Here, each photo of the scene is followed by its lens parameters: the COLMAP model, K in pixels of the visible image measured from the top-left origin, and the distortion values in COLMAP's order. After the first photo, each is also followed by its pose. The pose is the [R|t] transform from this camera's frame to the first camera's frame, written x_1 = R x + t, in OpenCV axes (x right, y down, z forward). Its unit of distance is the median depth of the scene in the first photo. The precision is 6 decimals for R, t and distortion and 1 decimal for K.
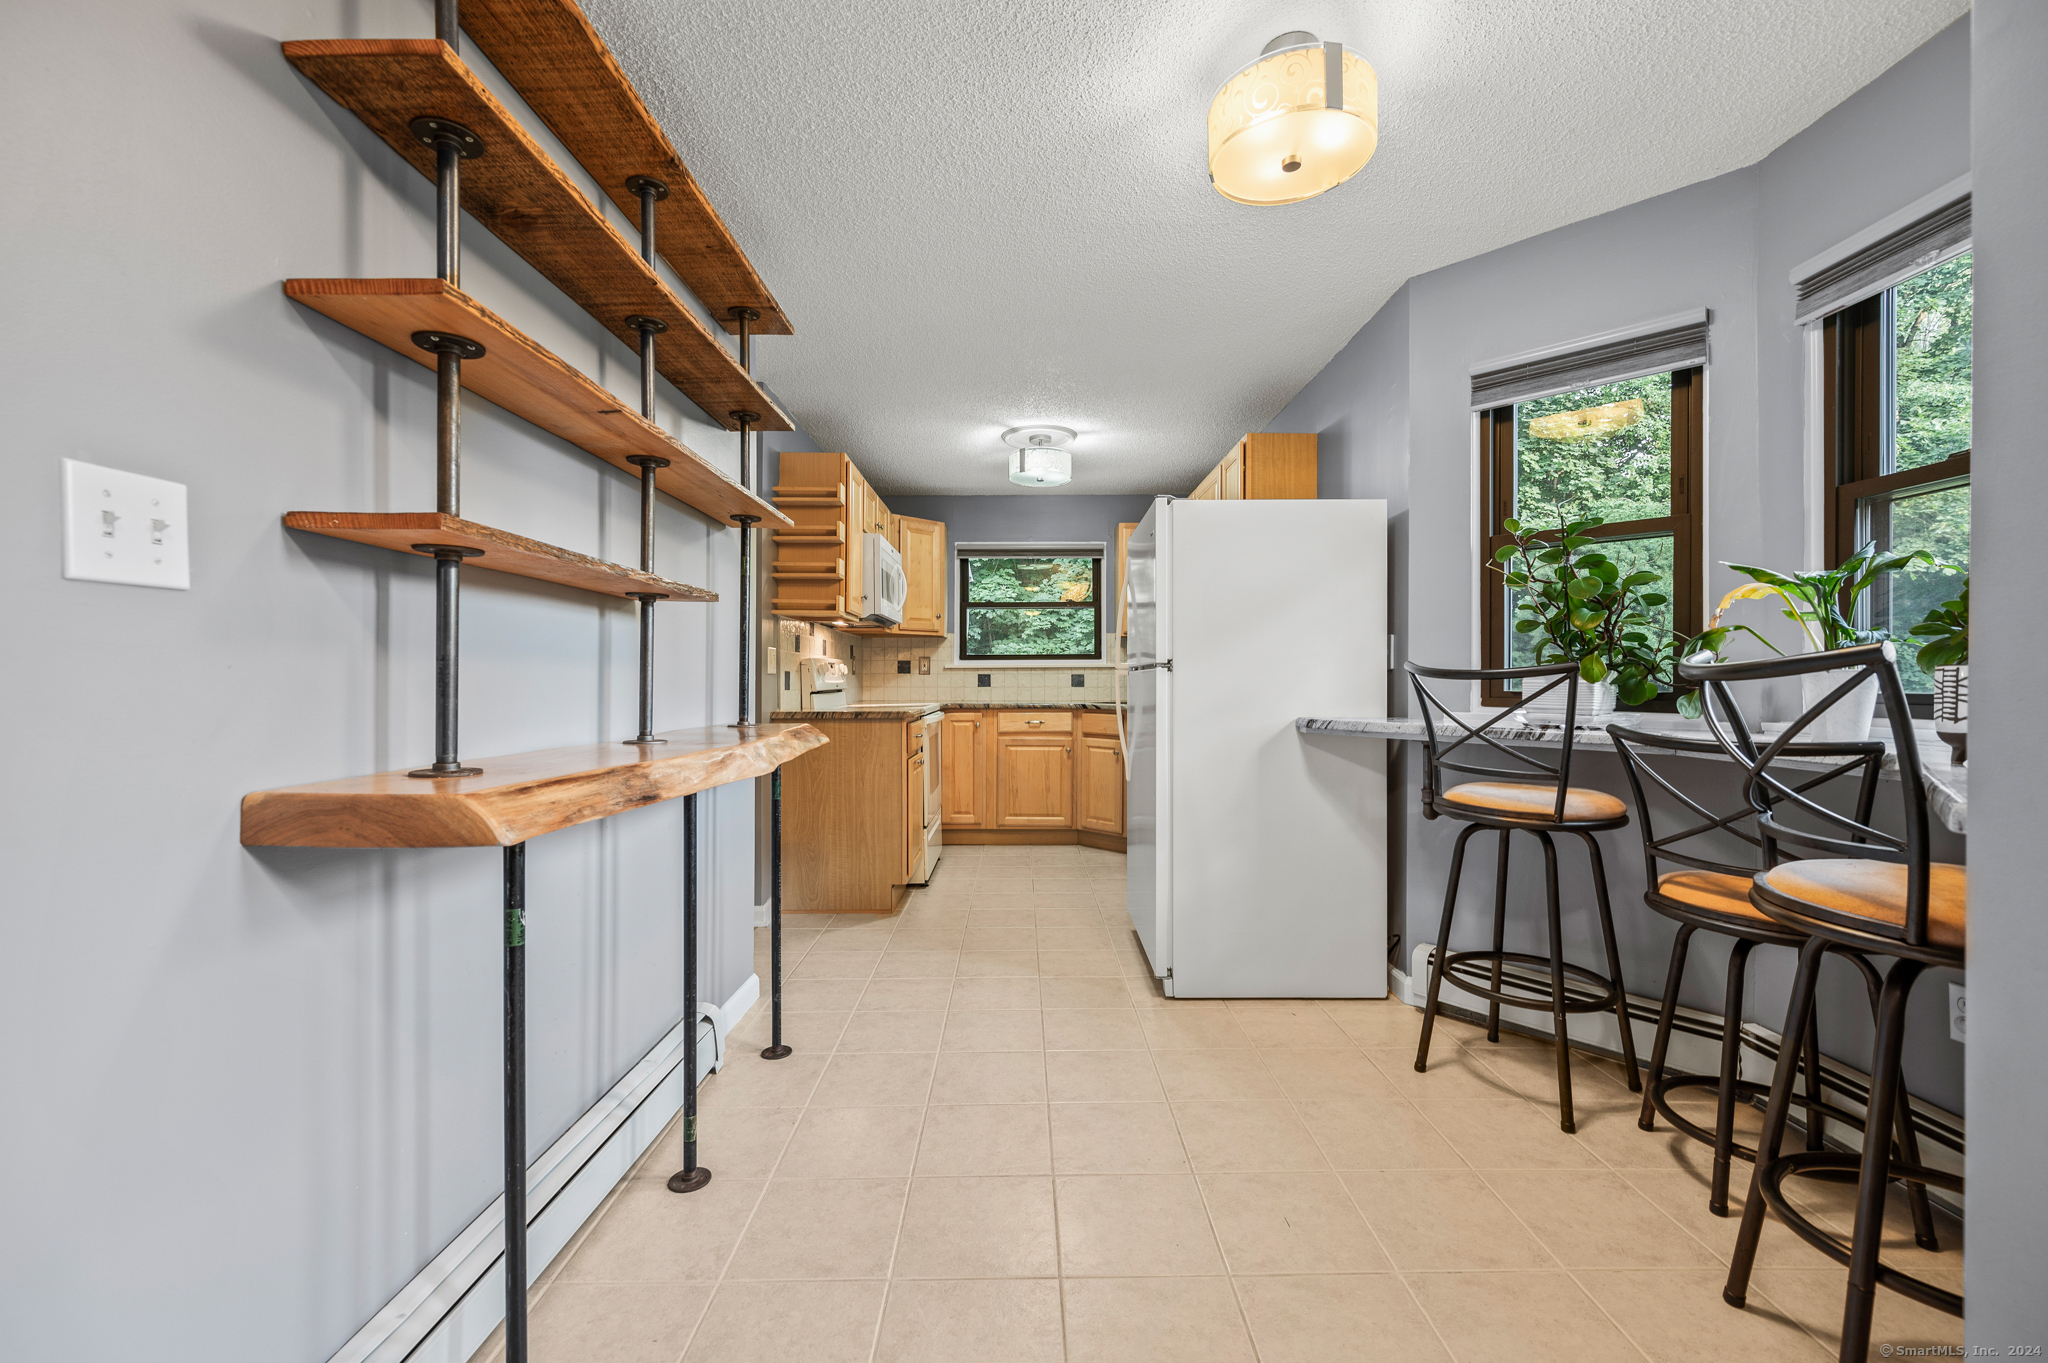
lens RADIAL K [[832.2, 0, 1029.3], [0, 832.2, 681.7], [0, 0, 1]] dist [0.000608, 0.000188]
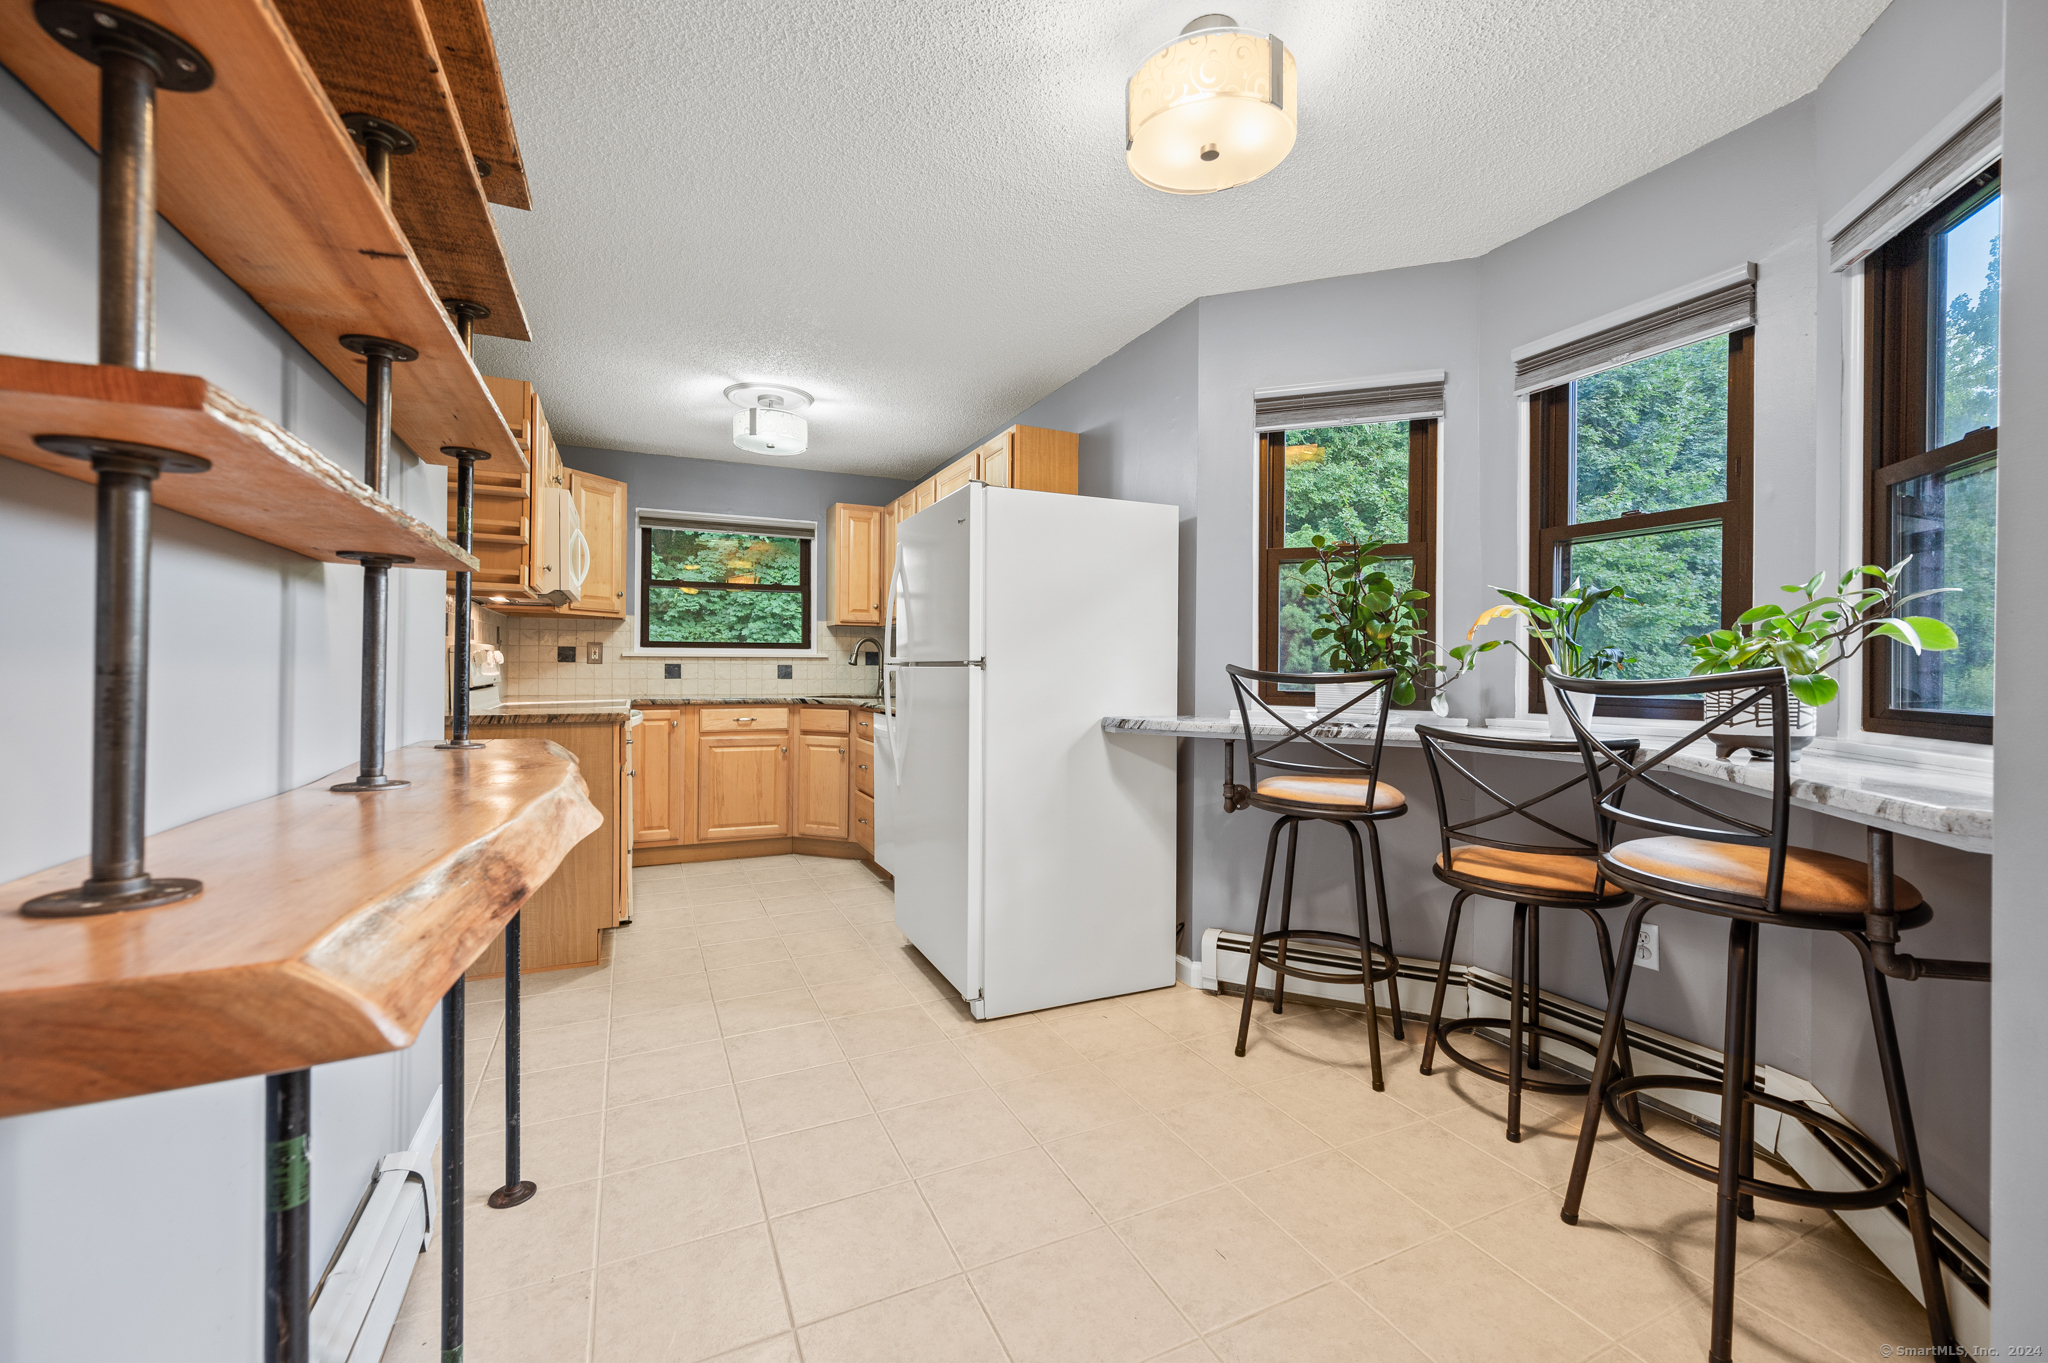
lens RADIAL K [[833.3, 0, 1030.8], [0, 833.3, 670.4], [0, 0, 1]] dist [0.001123, 0.000095]
pose [[0.906870, 0.006086, 0.421367, -0.176780], [-0.007406, 0.999971, 0.001497, -0.013778], [-0.421345, -0.004478, 0.906889, 0.133337]]
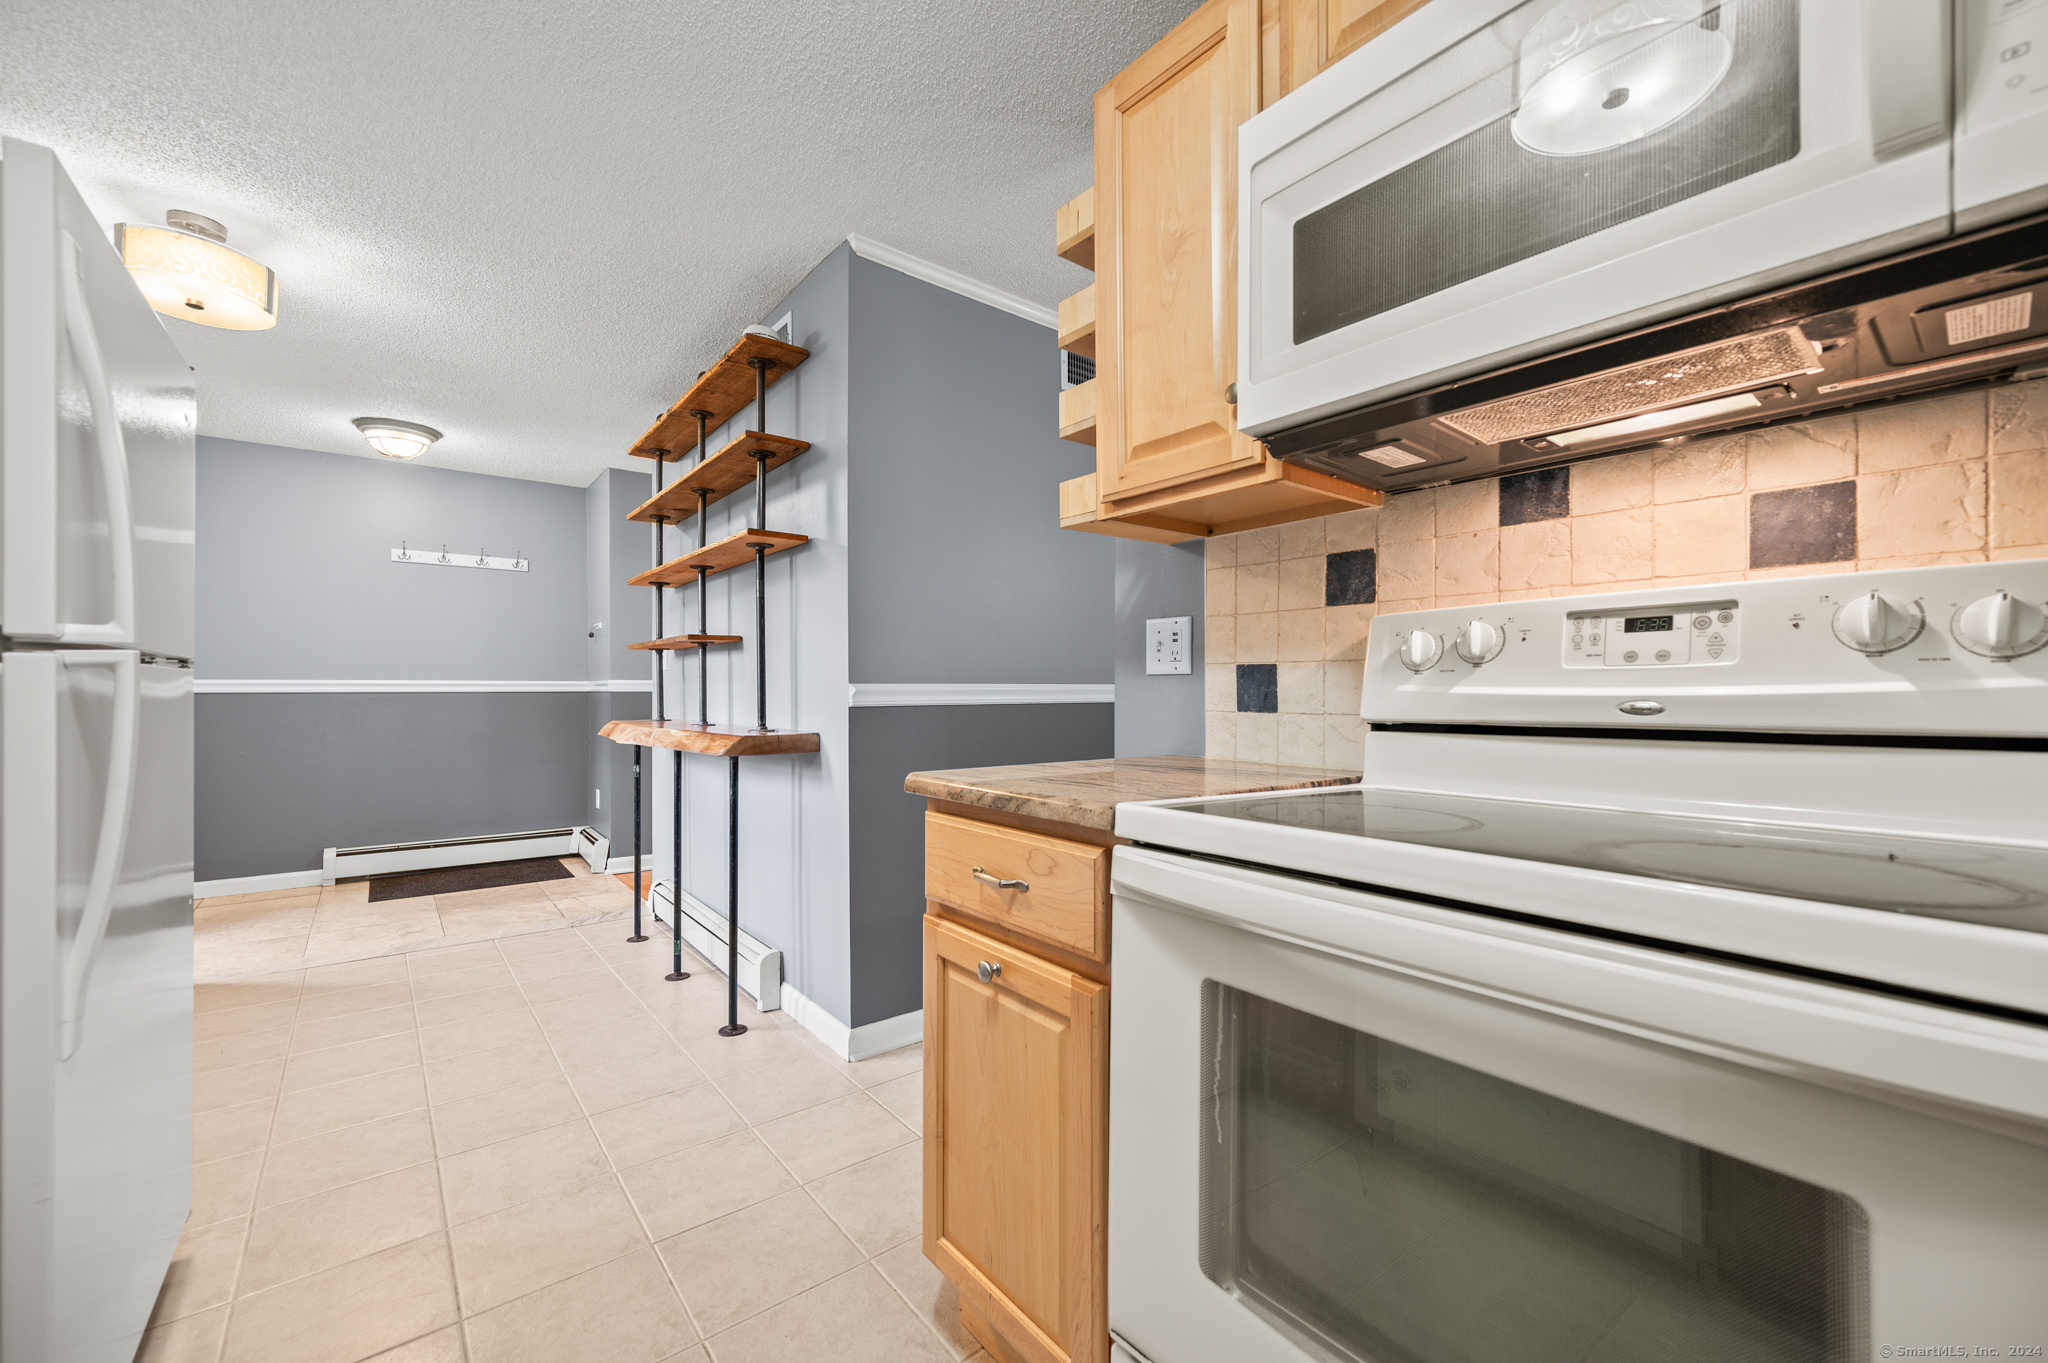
lens RADIAL K [[814.3, 0, 1033.3], [0, 814.3, 687.9], [0, 0, 1]] dist [-0.000297, 0.000031]
pose [[-0.780940, -0.000697, -0.624606, 0.048675], [0.000406, 0.999999, -0.001624, -0.000534], [0.624606, -0.001522, -0.780939, 1.807213]]
